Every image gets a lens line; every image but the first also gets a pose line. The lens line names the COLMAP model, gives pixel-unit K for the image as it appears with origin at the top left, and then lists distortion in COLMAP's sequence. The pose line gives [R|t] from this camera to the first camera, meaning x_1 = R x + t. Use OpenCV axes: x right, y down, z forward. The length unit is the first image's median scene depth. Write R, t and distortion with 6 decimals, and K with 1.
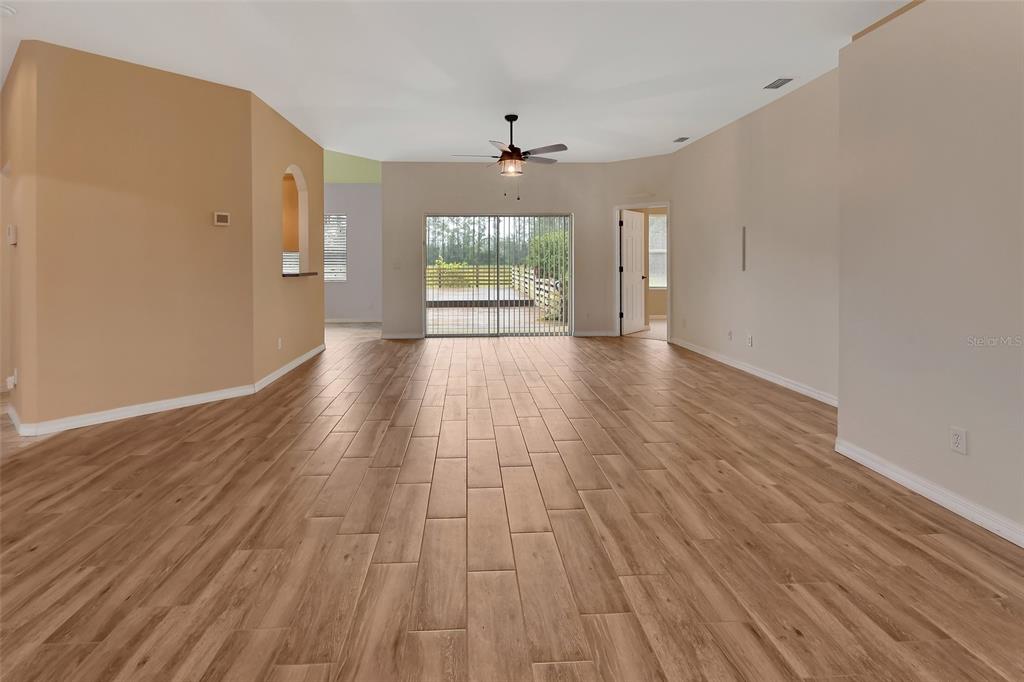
lens RADIAL K [[495.8, 0, 487.9], [0, 495.8, 261.0], [0, 0, 1]] dist [0.025642, -0.014910]
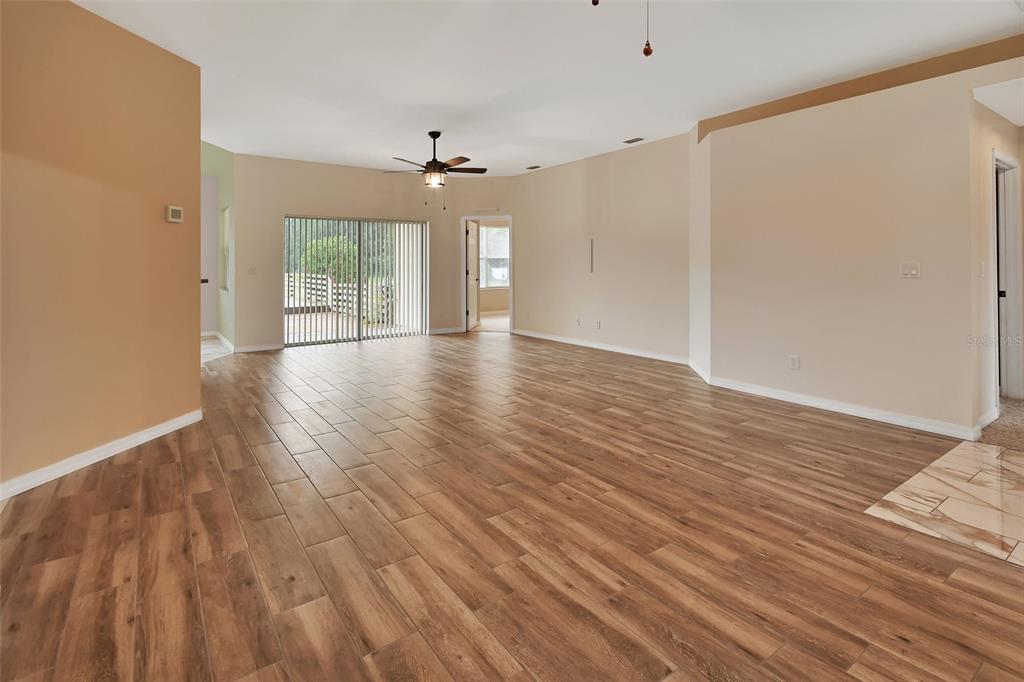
lens RADIAL K [[495.8, 0, 487.9], [0, 495.8, 261.0], [0, 0, 1]] dist [0.025642, -0.014910]
pose [[0.855147, 0.005287, 0.518358, -0.351703], [-0.000311, 0.999953, -0.009685, 0.001456], [-0.518385, 0.008121, 0.855109, 0.008468]]
